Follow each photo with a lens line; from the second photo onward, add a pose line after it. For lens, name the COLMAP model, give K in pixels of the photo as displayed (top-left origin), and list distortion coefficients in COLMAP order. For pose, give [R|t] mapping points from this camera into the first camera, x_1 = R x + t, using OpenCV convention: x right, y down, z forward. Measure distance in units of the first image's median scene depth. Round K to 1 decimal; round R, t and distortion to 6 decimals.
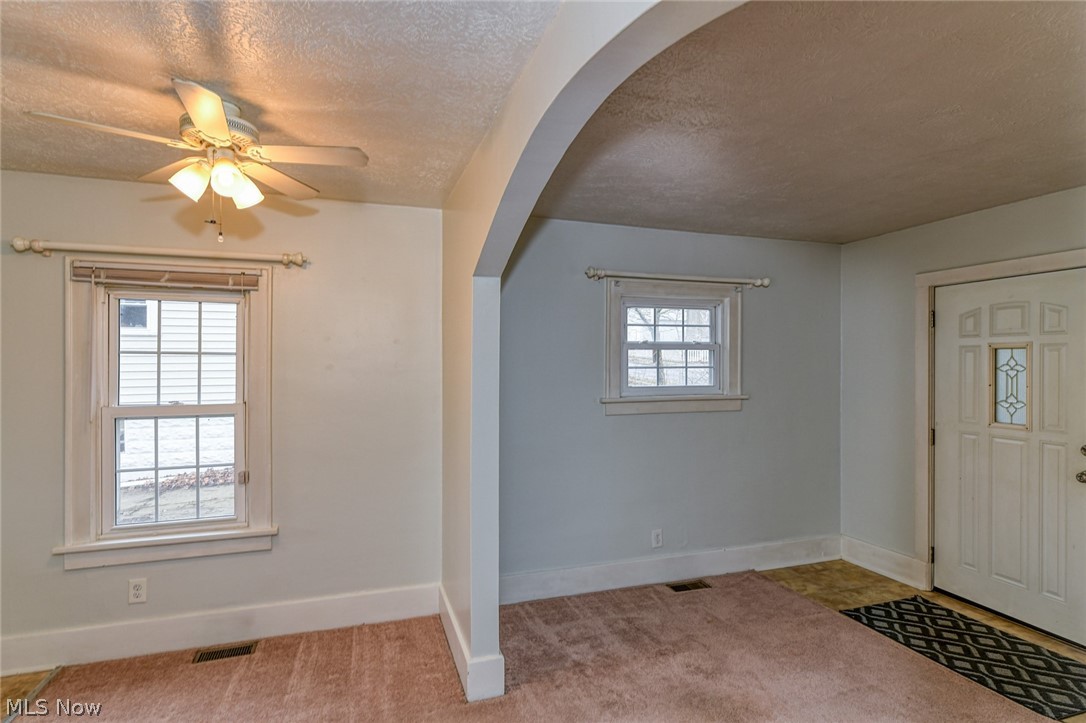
lens RADIAL K [[568.4, 0, 550.4], [0, 568.4, 357.3], [0, 0, 1]] dist [0.004923, -0.001204]
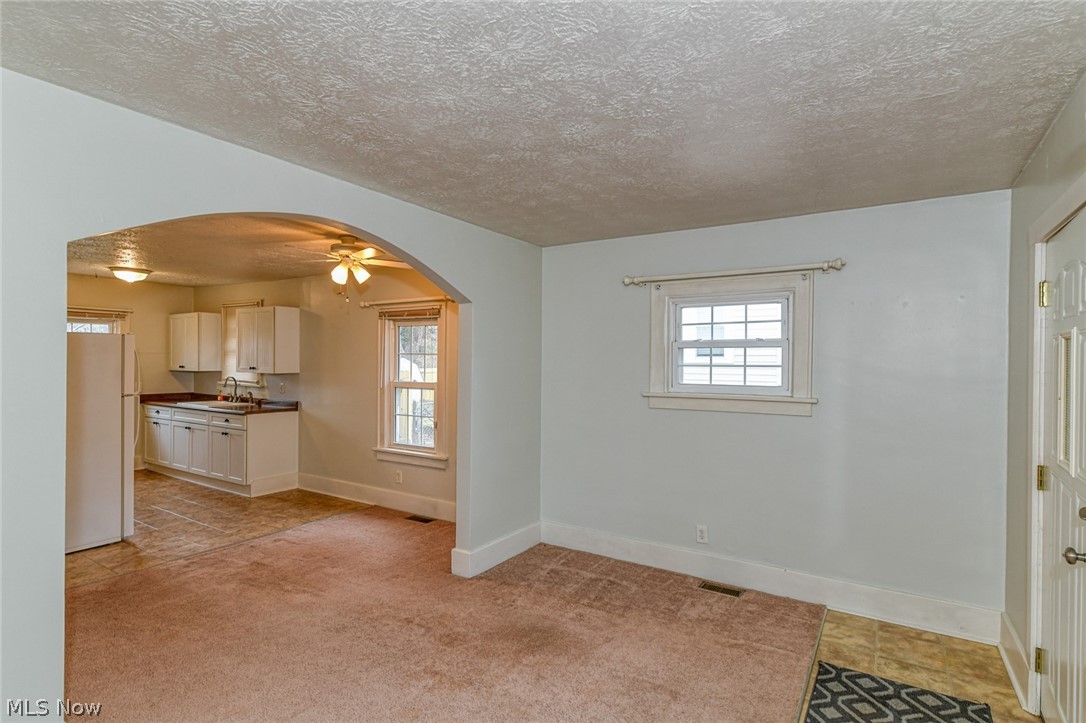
lens RADIAL K [[568.4, 0, 549.9], [0, 568.4, 366.5], [0, 0, 1]] dist [0.004923, -0.001204]
pose [[0.609842, 0.007985, -0.792483, 0.853926], [-0.004690, 0.999968, 0.006467, 0.014946], [0.792509, -0.000227, 0.609860, 0.175007]]
